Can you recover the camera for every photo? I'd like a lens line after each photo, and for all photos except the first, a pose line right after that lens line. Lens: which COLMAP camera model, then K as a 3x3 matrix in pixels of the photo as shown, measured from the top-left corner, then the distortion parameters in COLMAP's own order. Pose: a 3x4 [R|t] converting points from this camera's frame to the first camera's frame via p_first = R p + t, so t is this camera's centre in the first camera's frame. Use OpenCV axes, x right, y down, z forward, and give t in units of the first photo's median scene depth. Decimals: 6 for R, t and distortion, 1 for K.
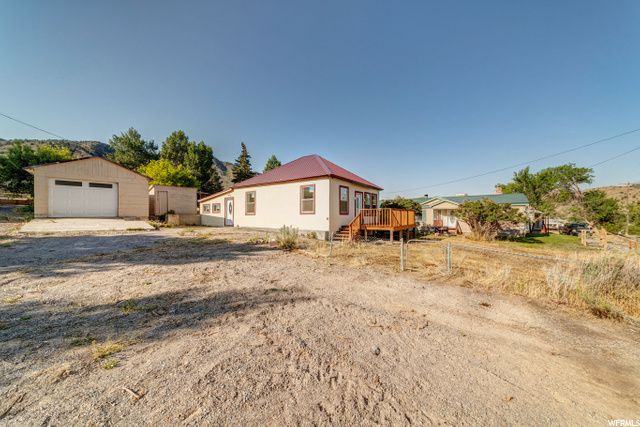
lens RADIAL K [[222.0, 0, 320.0], [0, 222.0, 213.5], [0, 0, 1]] dist [0.000026, 0.000010]
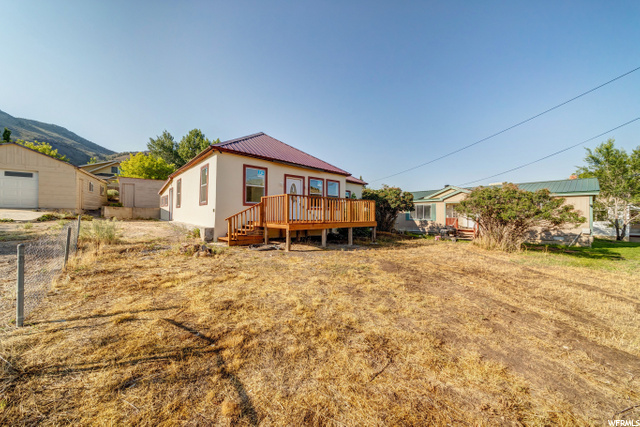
lens RADIAL K [[222.0, 0, 320.0], [0, 222.0, 213.5], [0, 0, 1]] dist [0.000026, 0.000010]
pose [[0.976528, 0.009982, -0.215161, 0.349656], [-0.008891, 0.999942, 0.006034, 0.017871], [0.215209, -0.003979, 0.976560, 0.259472]]
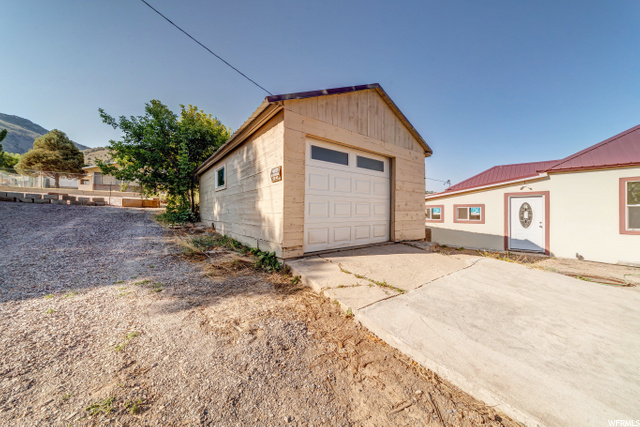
lens RADIAL K [[230.0, 0, 320.0], [0, 230.0, 213.5], [0, 0, 1]] dist [0.000225, 0.000069]
pose [[0.985430, 0.004322, -0.170026, -0.741843], [-0.002291, 0.999924, 0.012137, -0.031677], [0.170065, -0.011571, 0.985365, 0.428328]]
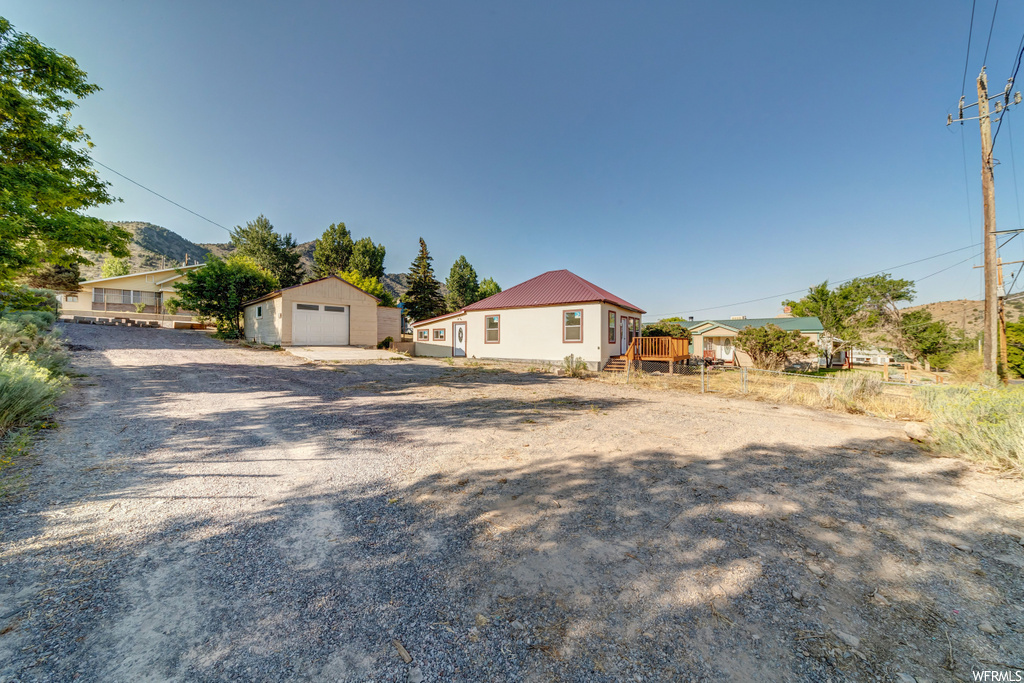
lens RADIAL K [[353.5, 0, 512.0], [0, 353.5, 341.5], [0, 0, 1]] dist [0.000377, 0.000011]
pose [[0.999865, 0.003362, 0.016090, -0.231259], [-0.003396, 0.999992, 0.002068, -0.003071], [-0.016083, -0.002122, 0.999868, -0.291551]]
